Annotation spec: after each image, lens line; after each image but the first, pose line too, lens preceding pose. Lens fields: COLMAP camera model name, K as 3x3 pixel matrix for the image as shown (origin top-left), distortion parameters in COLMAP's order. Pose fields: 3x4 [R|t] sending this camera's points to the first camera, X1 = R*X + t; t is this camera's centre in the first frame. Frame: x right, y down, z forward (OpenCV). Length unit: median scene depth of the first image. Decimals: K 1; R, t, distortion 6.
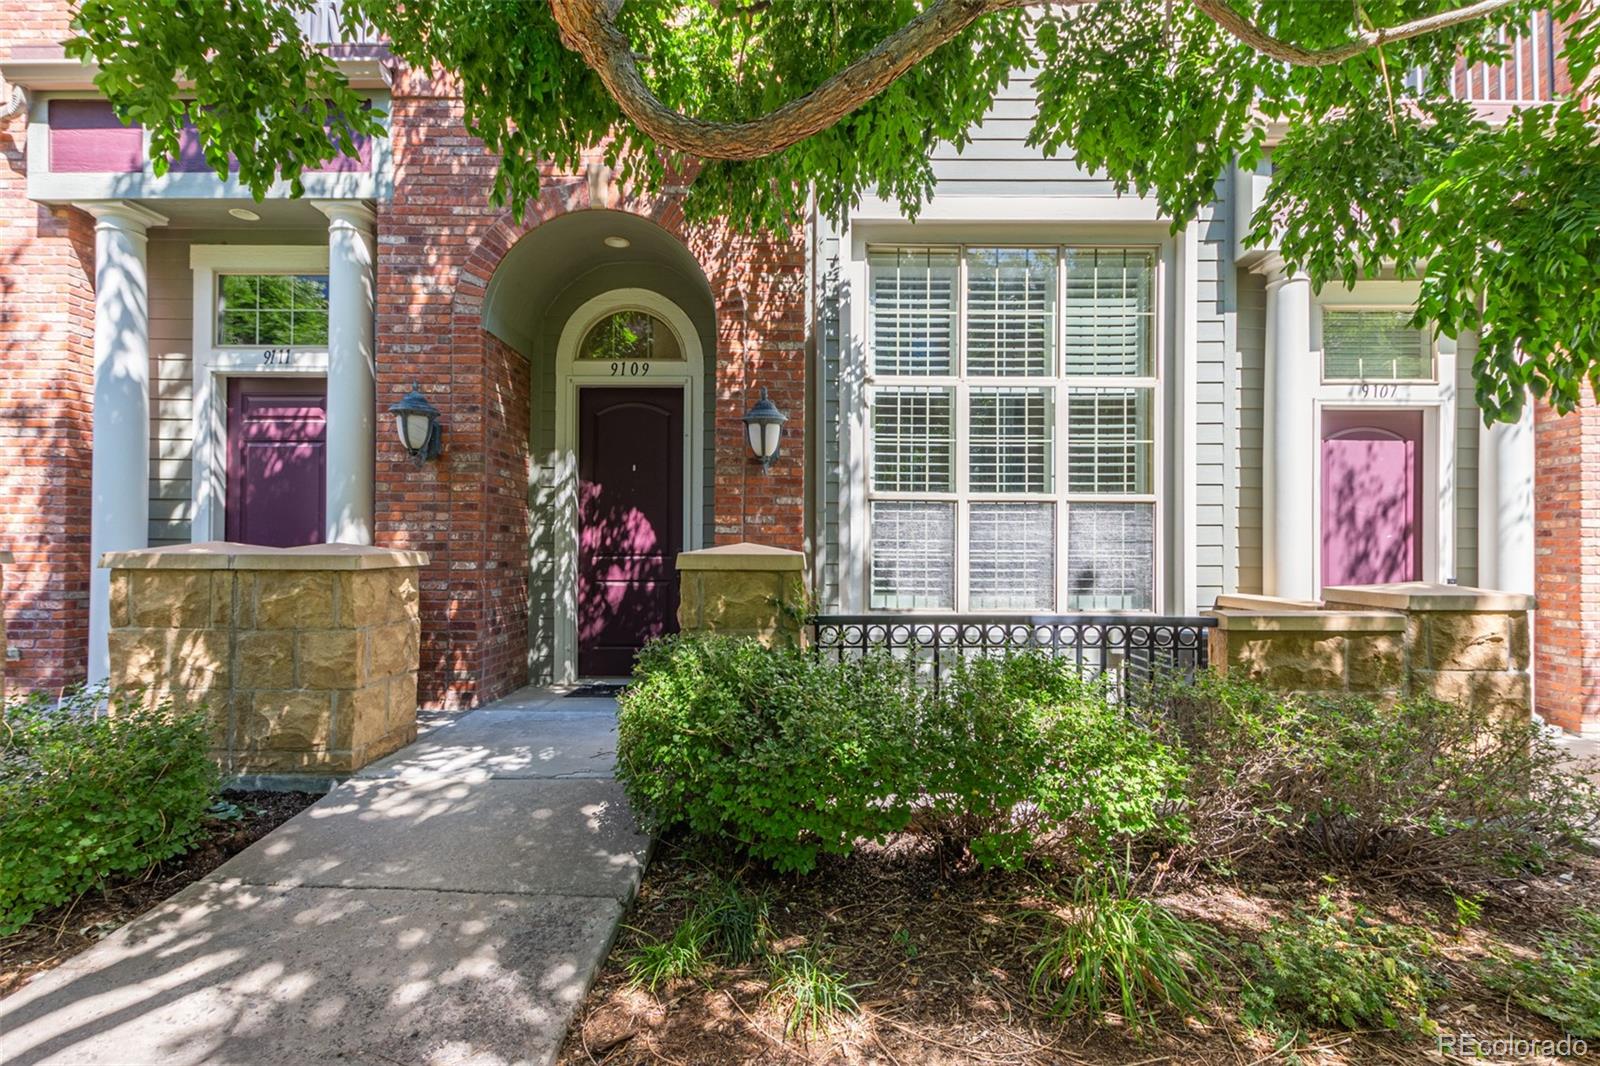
lens RADIAL K [[732.0, 0, 801.6], [0, 732.0, 538.2], [0, 0, 1]] dist [-0.000726, -0.003000]
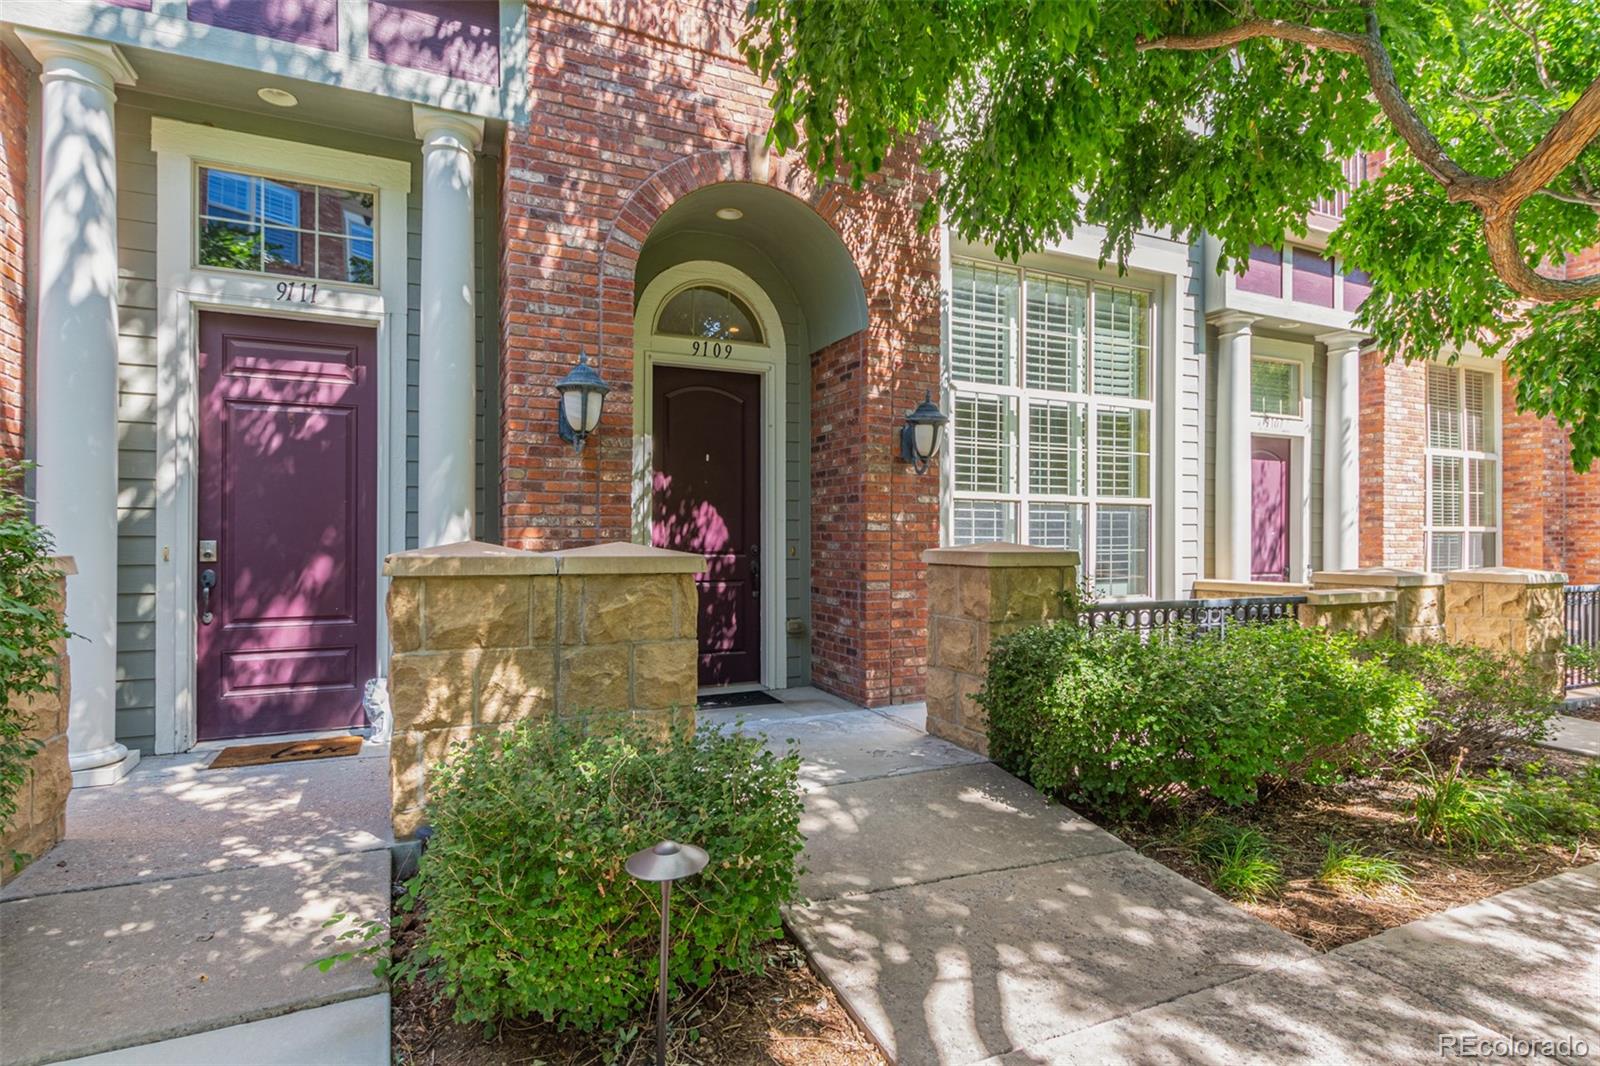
lens RADIAL K [[820.8, 0, 806.4], [0, 820.8, 531.7], [0, 0, 1]] dist [-0.001032, -0.001105]
pose [[0.906237, 0.001895, 0.422767, -0.656073], [-0.001722, 0.999998, -0.000791, -0.004276], [-0.422767, -0.000012, 0.906238, 0.023247]]
